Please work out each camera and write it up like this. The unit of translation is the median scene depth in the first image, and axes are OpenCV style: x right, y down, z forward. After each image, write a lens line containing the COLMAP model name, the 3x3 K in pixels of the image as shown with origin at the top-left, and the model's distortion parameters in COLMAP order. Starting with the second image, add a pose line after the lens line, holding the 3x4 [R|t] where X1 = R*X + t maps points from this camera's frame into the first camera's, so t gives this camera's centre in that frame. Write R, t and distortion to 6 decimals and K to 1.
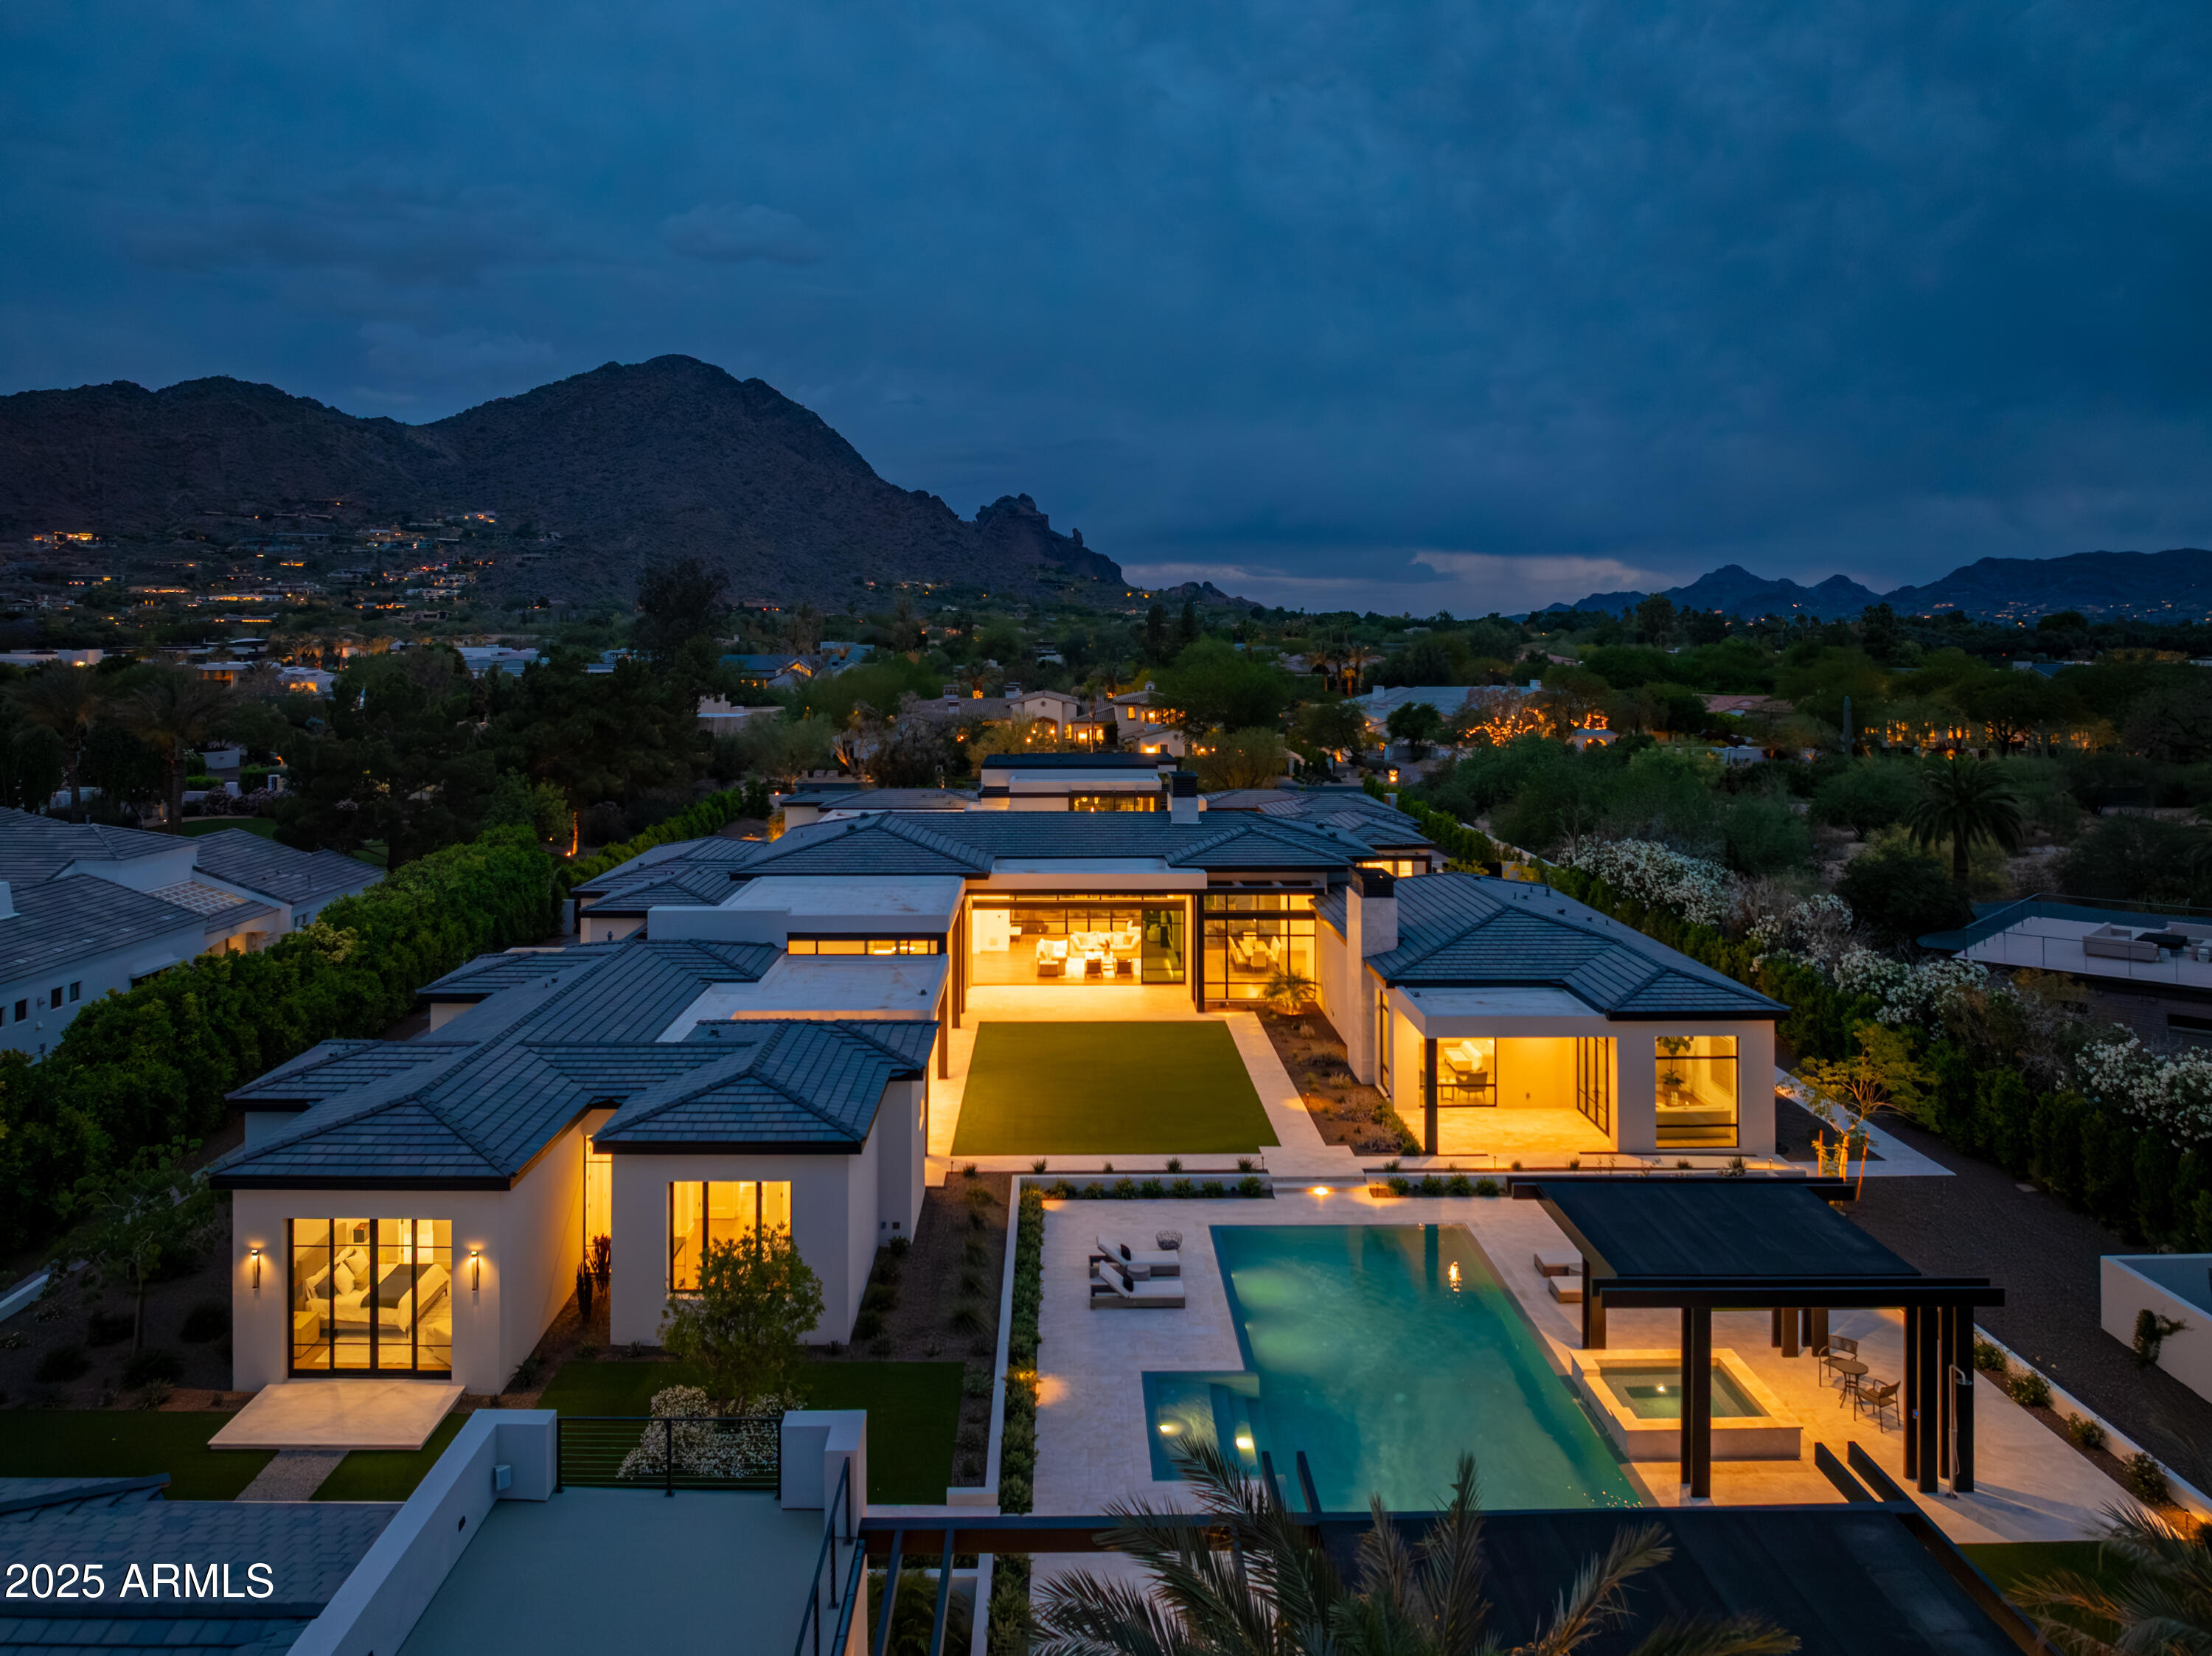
lens RADIAL K [[1595.4, 0, 1079.9], [0, 1595.4, 616.5], [0, 0, 1]] dist [-0.018041, -0.008512]
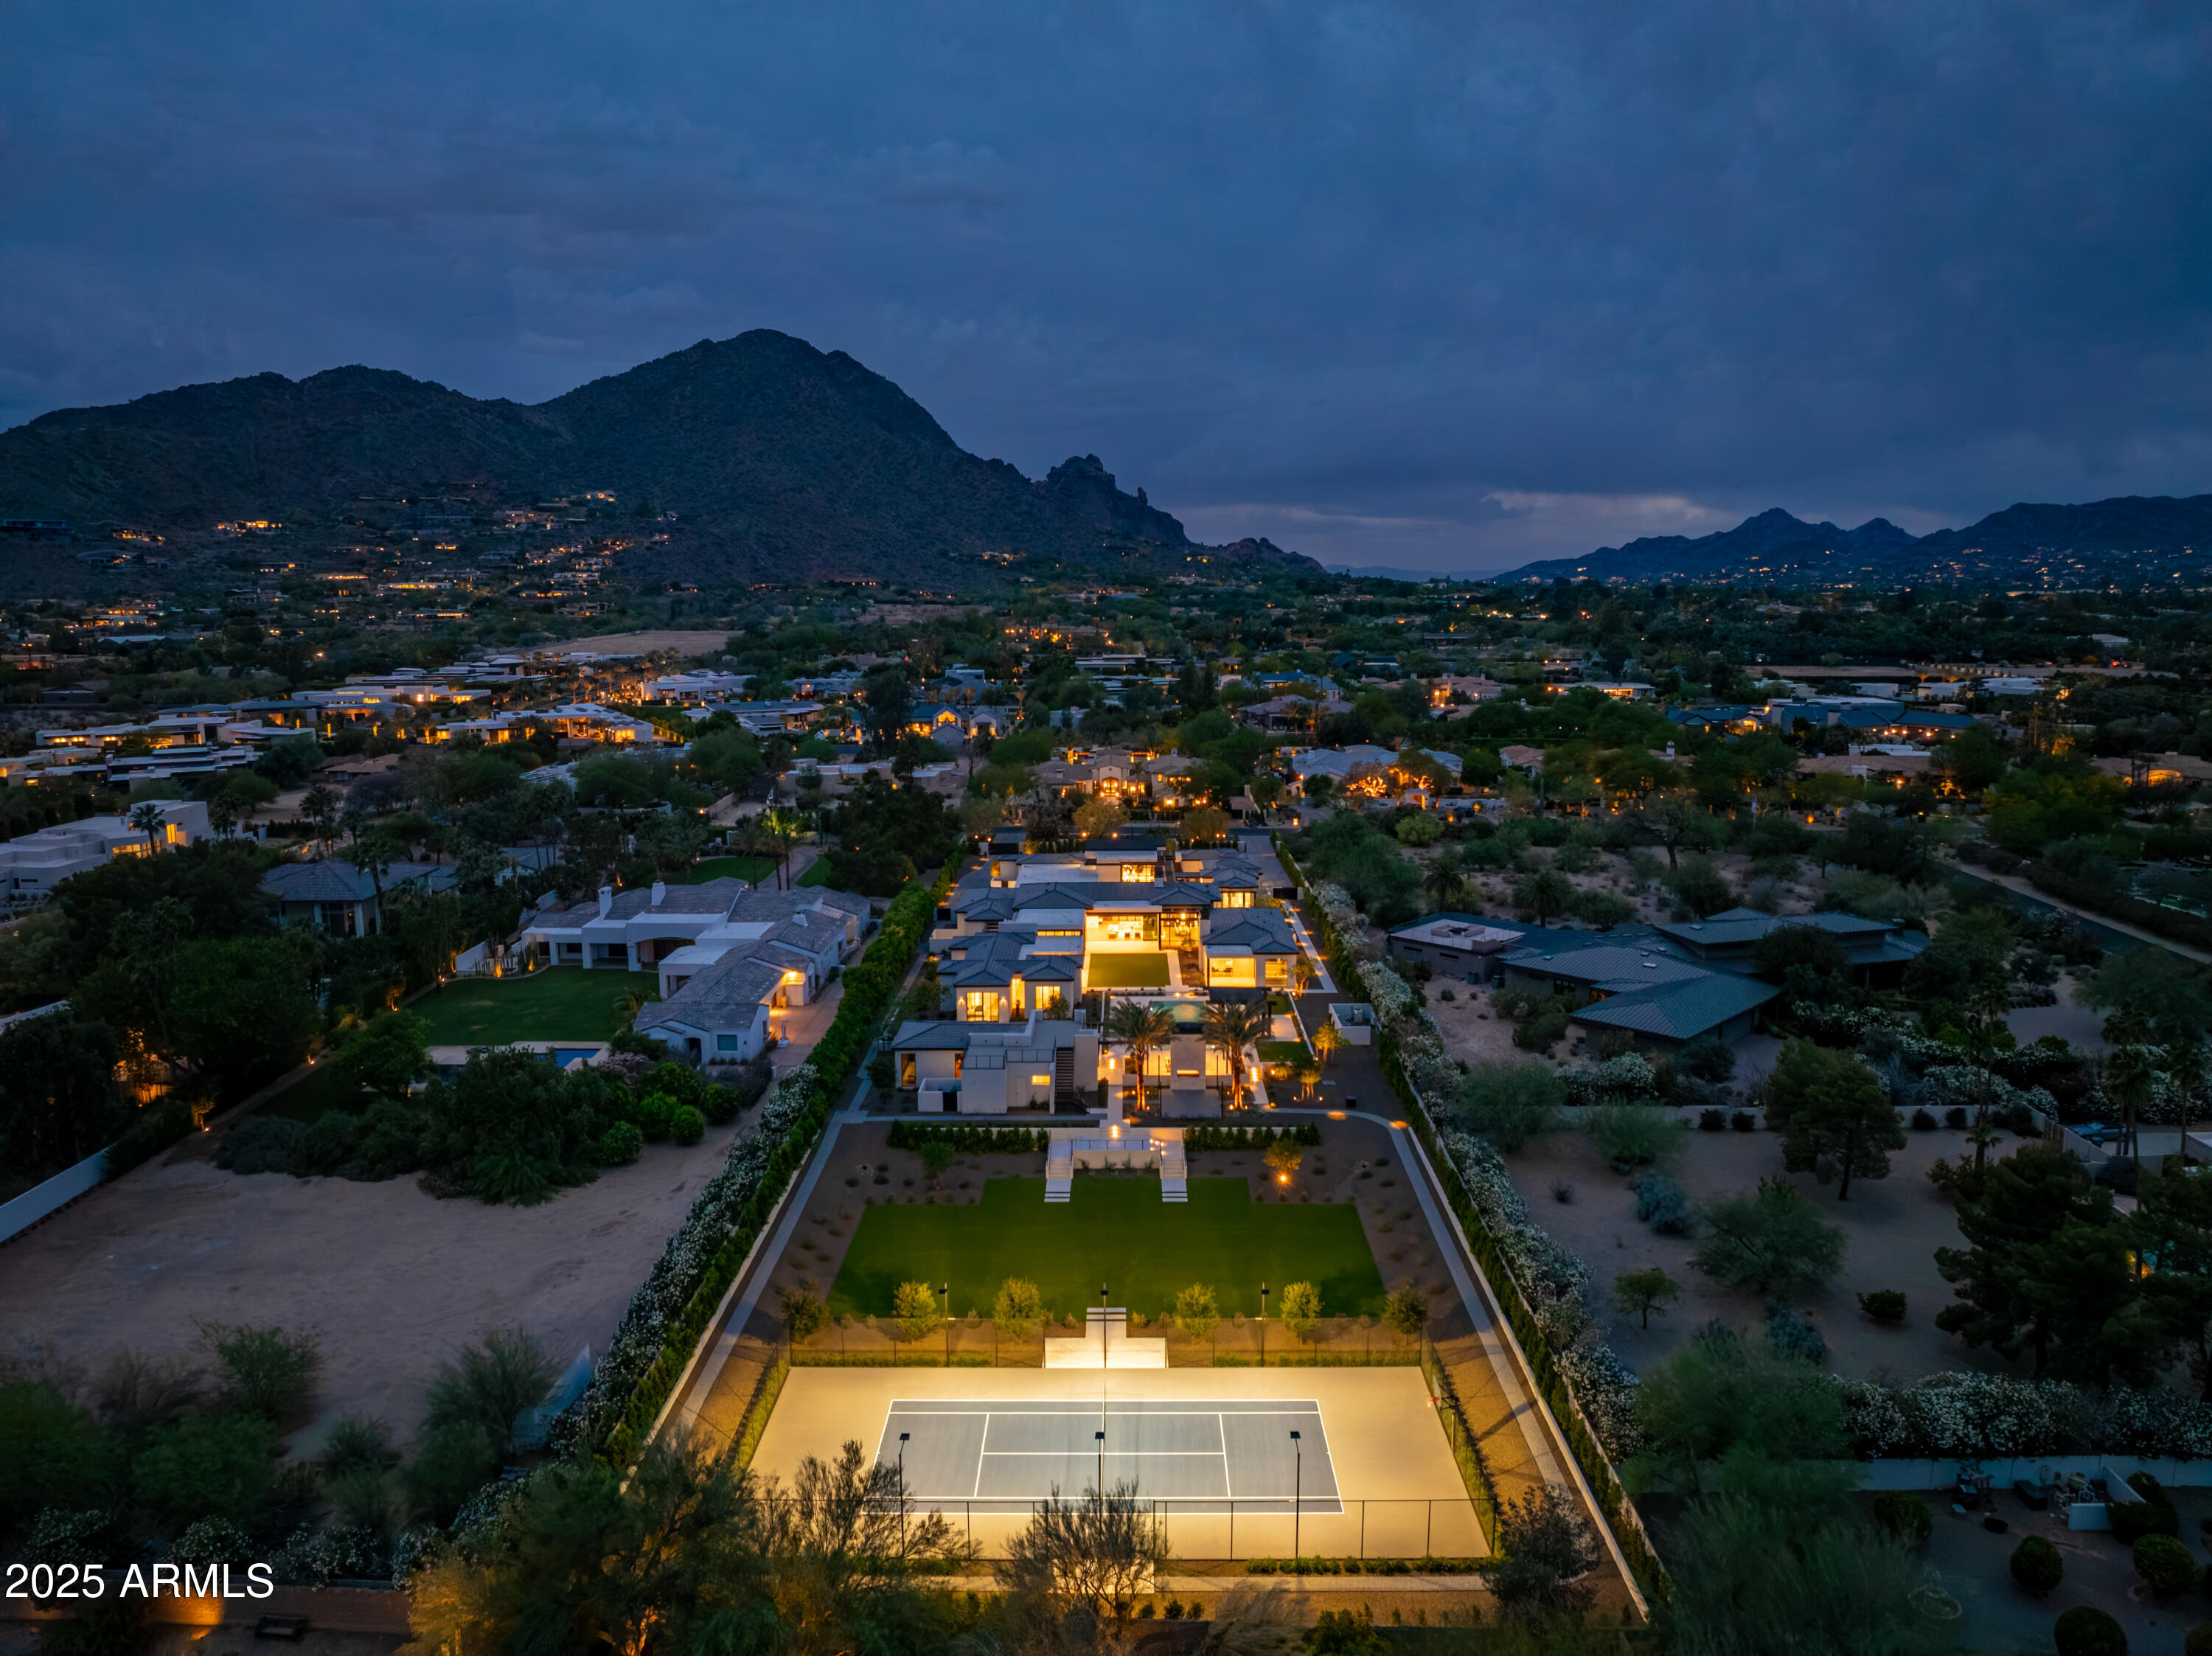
lens RADIAL K [[1566.6, 0, 1130.6], [0, 1566.6, 820.7], [0, 0, 1]] dist [-0.022849, -0.025377]
pose [[0.999943, -0.001061, -0.010665, 0.041389], [0.002898, 0.984784, 0.173758, -0.446297], [0.010318, -0.173779, 0.984731, -1.651593]]
